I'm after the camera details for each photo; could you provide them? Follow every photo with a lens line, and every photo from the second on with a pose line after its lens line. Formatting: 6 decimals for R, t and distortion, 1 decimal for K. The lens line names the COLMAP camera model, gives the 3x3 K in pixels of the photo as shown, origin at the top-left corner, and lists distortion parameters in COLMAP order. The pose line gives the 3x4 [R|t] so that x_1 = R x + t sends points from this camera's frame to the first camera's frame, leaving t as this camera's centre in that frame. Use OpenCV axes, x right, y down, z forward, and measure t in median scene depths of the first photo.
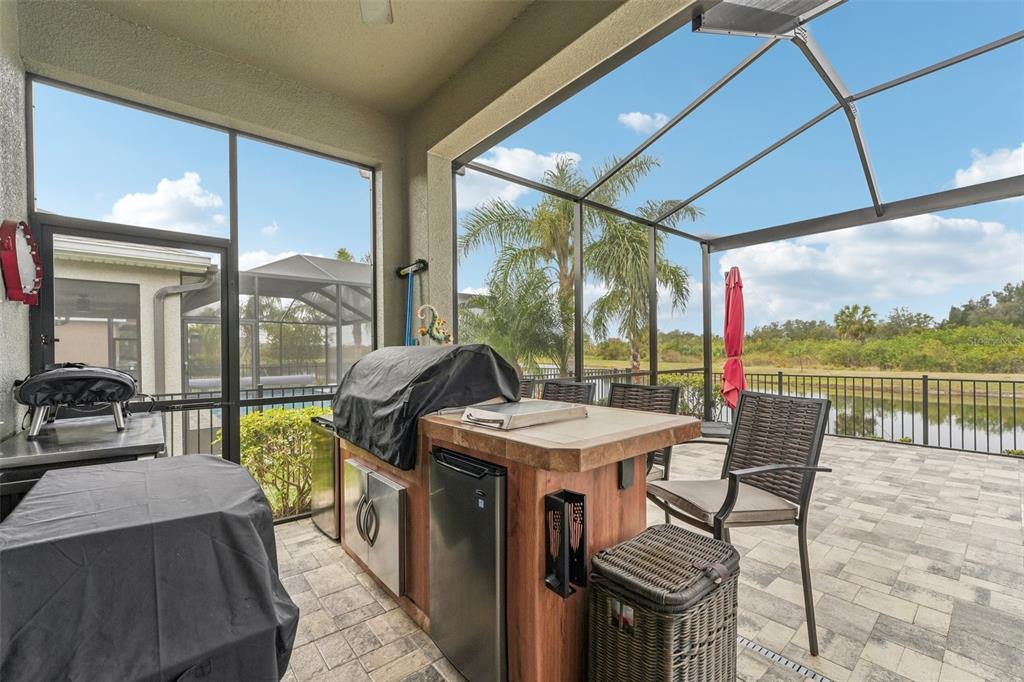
lens RADIAL K [[418.7, 0, 511.7], [0, 418.7, 350.0], [0, 0, 1]] dist [-0.000998, 0.000817]
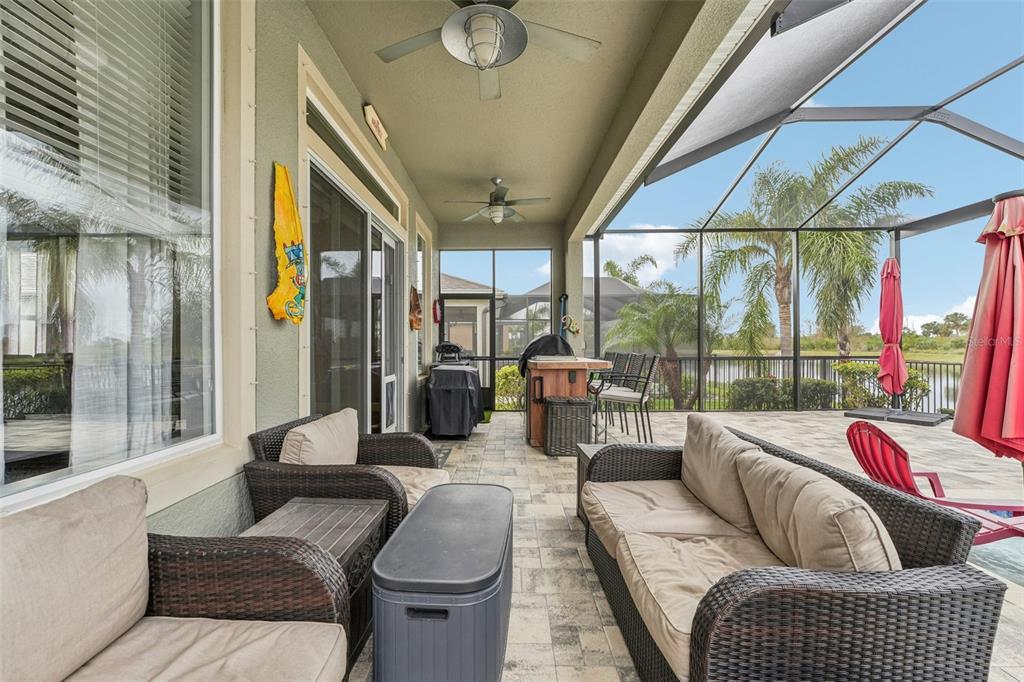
lens RADIAL K [[418.7, 0, 509.1], [0, 418.7, 343.8], [0, 0, 1]] dist [-0.000998, 0.000817]
pose [[0.765700, 0.000665, -0.643197, 1.242444], [0.000786, 0.999998, 0.001969, 0.037780], [0.643197, -0.002013, 0.765698, -1.043741]]
